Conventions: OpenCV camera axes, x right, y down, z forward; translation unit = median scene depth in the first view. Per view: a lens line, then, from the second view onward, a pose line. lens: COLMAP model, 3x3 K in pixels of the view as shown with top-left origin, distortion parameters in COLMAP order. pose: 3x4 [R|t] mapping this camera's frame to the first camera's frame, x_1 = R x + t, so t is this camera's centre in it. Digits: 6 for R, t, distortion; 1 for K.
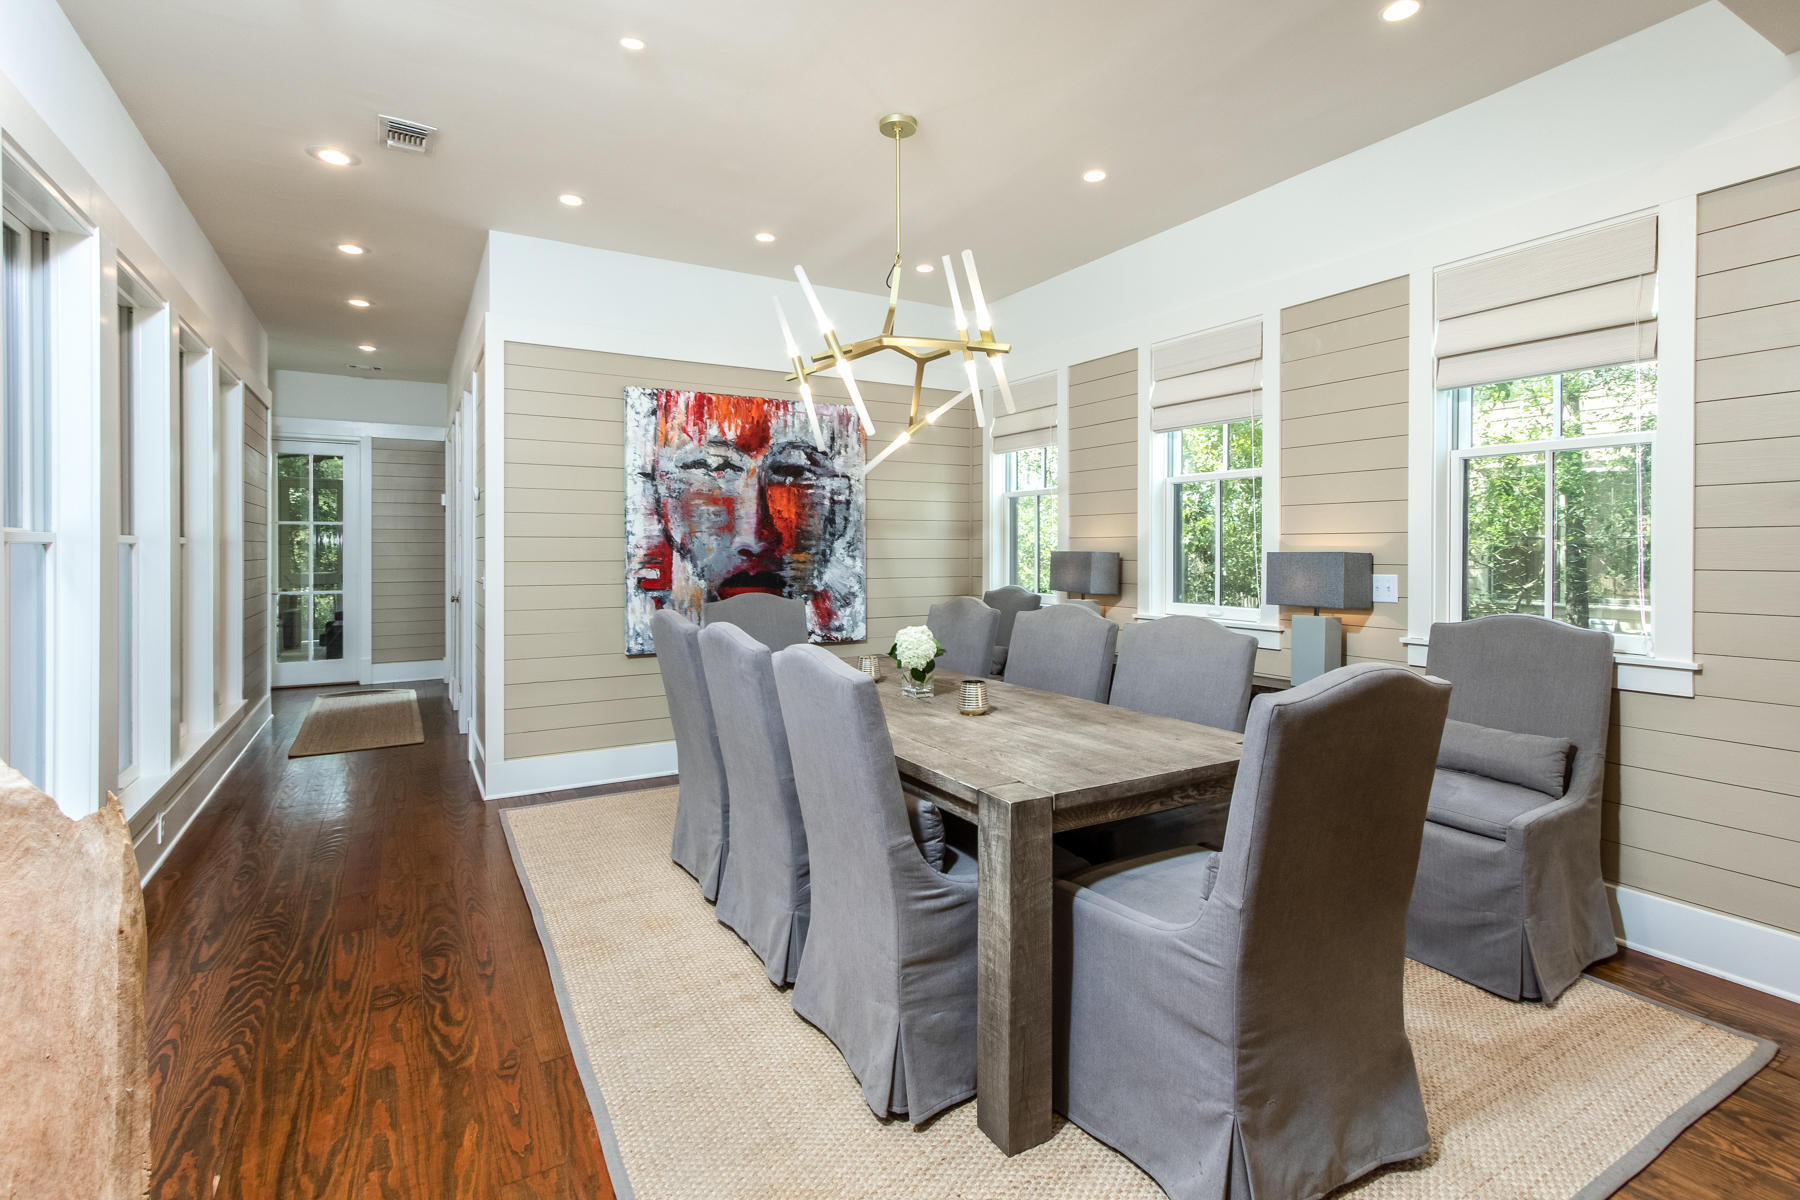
lens RADIAL K [[852.3, 0, 900.6], [0, 852.3, 533.5], [0, 0, 1]] dist [0.043348, 0.000011]
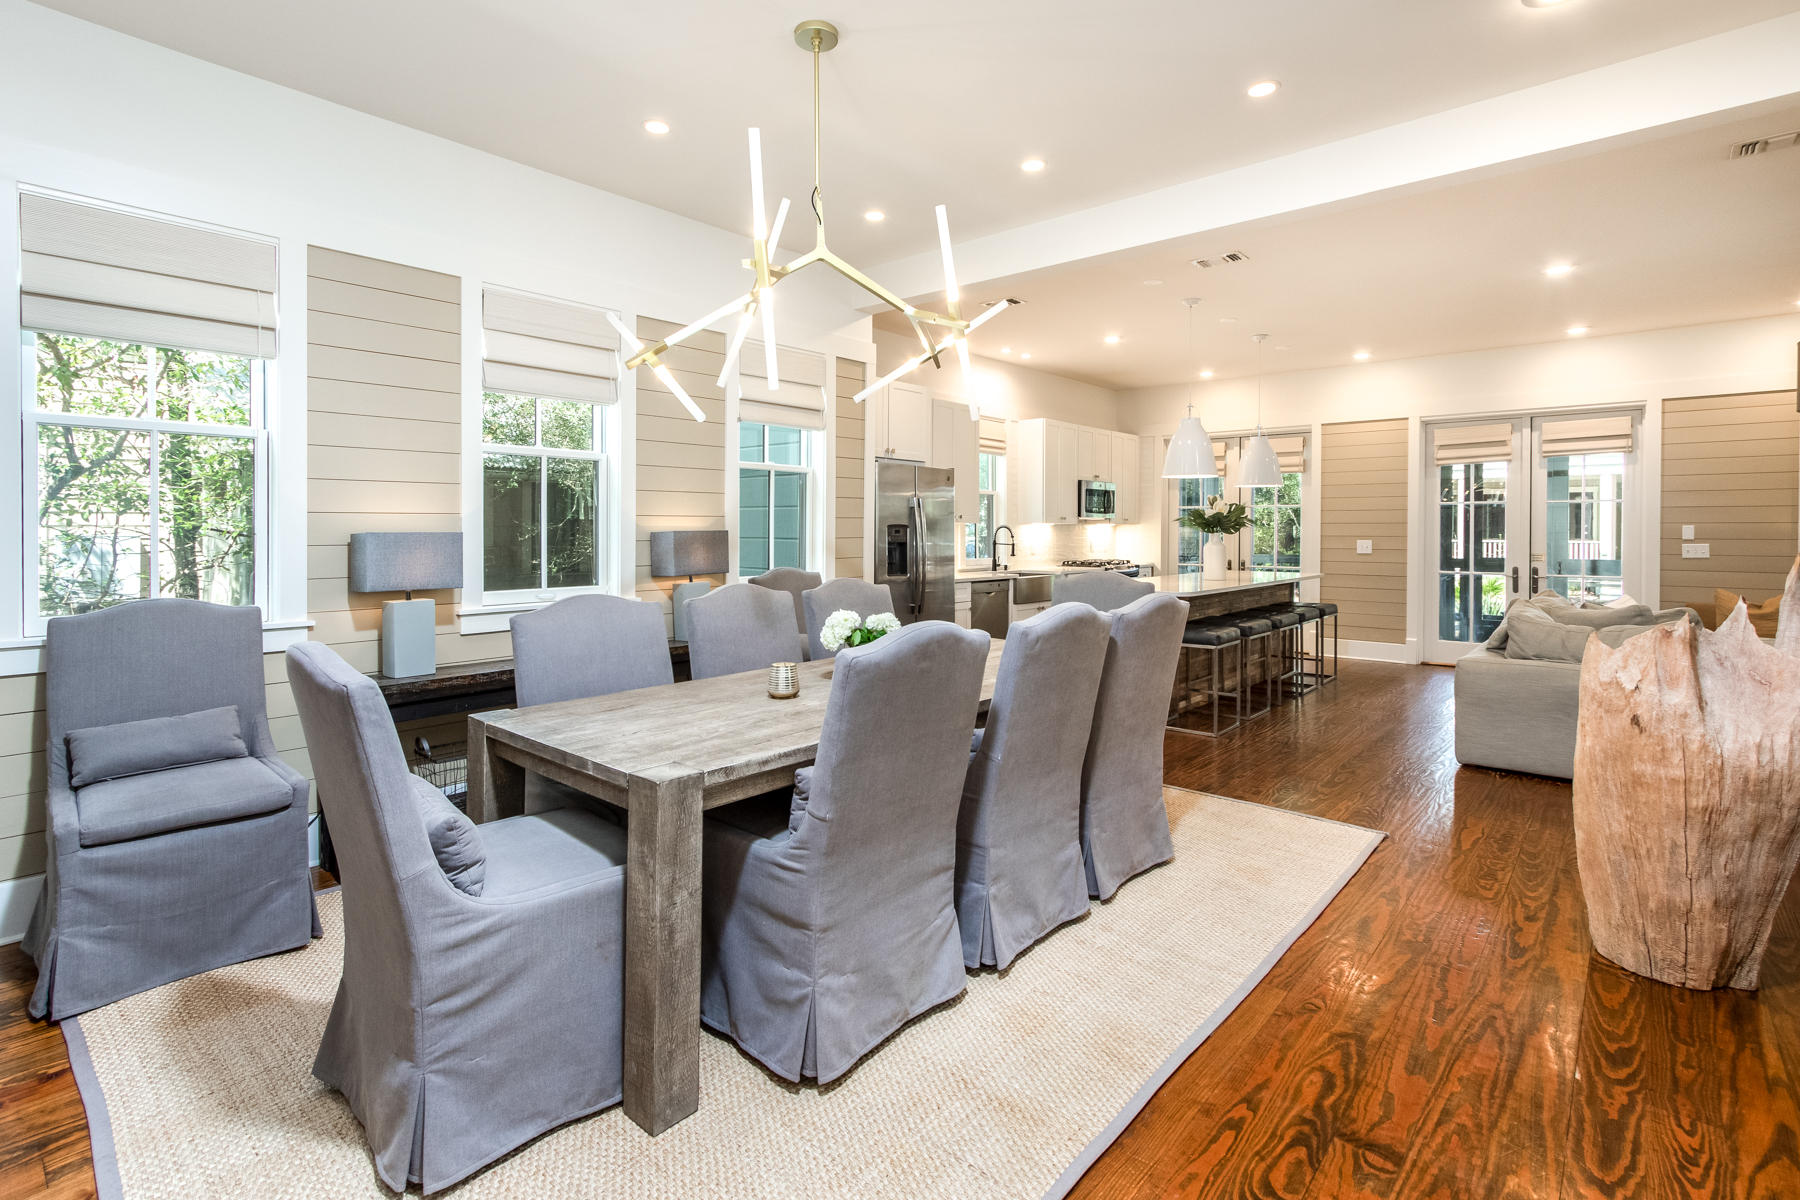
lens RADIAL K [[839.1, 0, 896.8], [0, 839.1, 542.2], [0, 0, 1]] dist [0.001006, 0.000179]
pose [[-0.309992, -0.007505, 0.950710, -1.069208], [-0.004114, 0.999970, 0.006552, 0.035990], [-0.950730, -0.001880, -0.310013, 1.528462]]
